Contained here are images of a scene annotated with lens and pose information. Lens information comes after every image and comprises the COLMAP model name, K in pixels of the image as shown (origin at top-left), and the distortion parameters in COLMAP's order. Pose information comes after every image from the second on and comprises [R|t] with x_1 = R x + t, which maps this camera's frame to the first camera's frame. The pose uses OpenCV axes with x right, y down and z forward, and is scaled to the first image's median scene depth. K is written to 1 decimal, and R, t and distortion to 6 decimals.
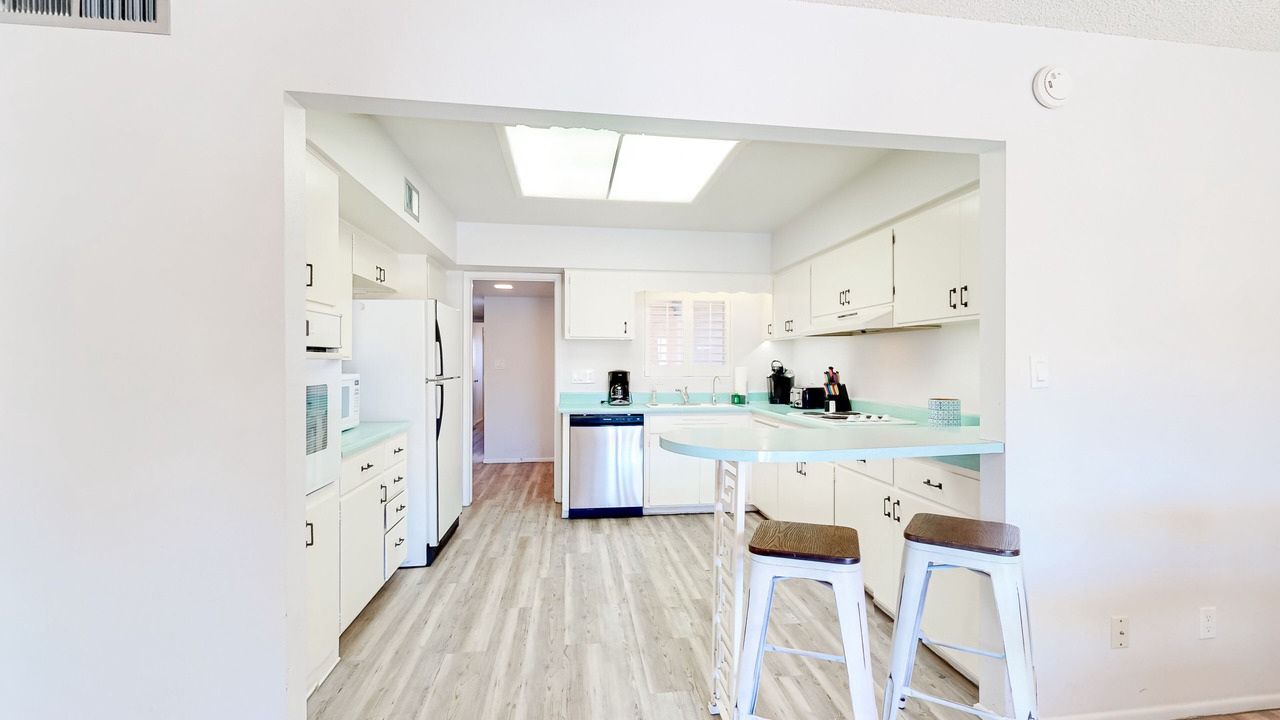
lens RADIAL K [[560.3, 0, 642.9], [0, 560.3, 361.0], [0, 0, 1]] dist [0.000099, -0.000372]
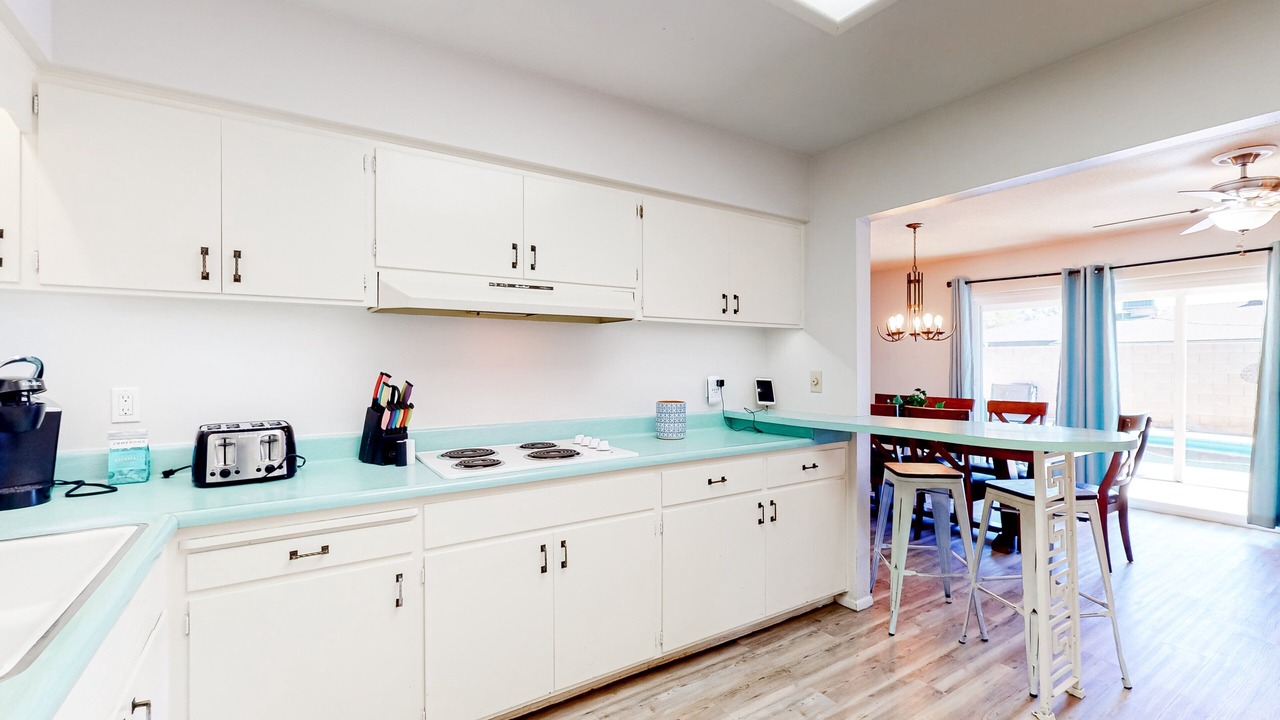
lens RADIAL K [[560.3, 0, 641.5], [0, 560.3, 361.6], [0, 0, 1]] dist [0.000099, -0.000372]
pose [[-0.437347, -0.002787, 0.899288, -0.303058], [-0.002780, 0.999995, 0.001747, -0.001231], [-0.899289, -0.001736, -0.437352, 1.450872]]
